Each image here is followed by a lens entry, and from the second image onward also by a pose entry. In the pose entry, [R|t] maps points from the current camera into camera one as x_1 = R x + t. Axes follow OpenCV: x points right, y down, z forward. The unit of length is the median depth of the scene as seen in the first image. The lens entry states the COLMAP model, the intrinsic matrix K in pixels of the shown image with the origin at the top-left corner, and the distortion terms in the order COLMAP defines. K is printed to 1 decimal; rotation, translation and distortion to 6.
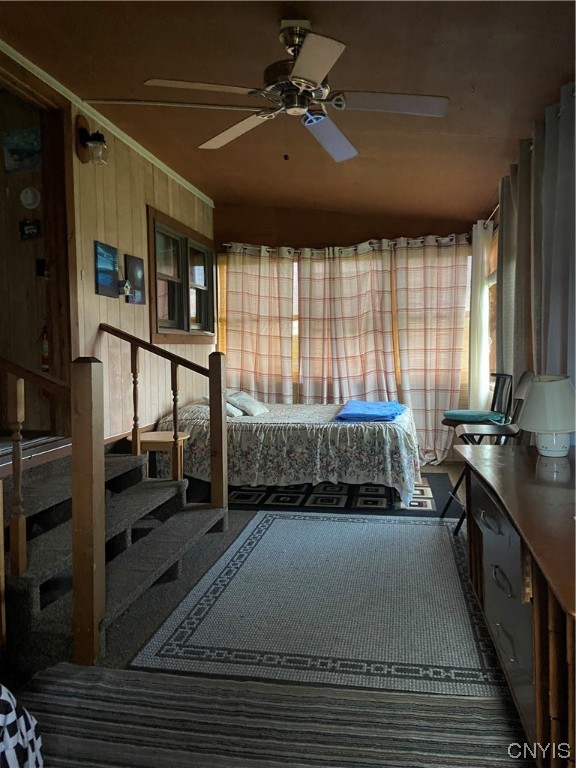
lens RADIAL K [[592.5, 0, 289.1], [0, 592.5, 382.2], [0, 0, 1]] dist [-0.000089, -0.000122]
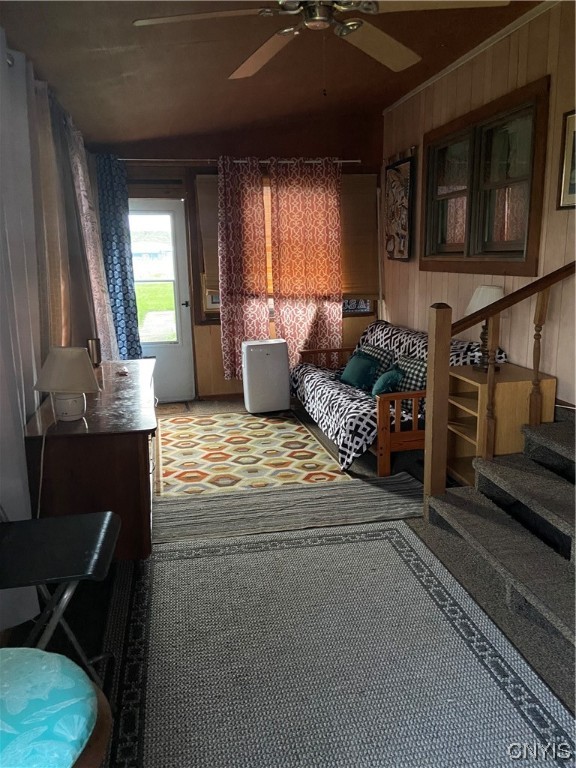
lens RADIAL K [[592.5, 0, 288.4], [0, 592.5, 382.7], [0, 0, 1]] dist [-0.000089, -0.000122]
pose [[-0.934477, 0.093838, -0.343433, 0.411459], [0.002200, 0.966143, 0.257997, -0.194723], [0.356015, 0.240337, -0.903046, 1.948314]]
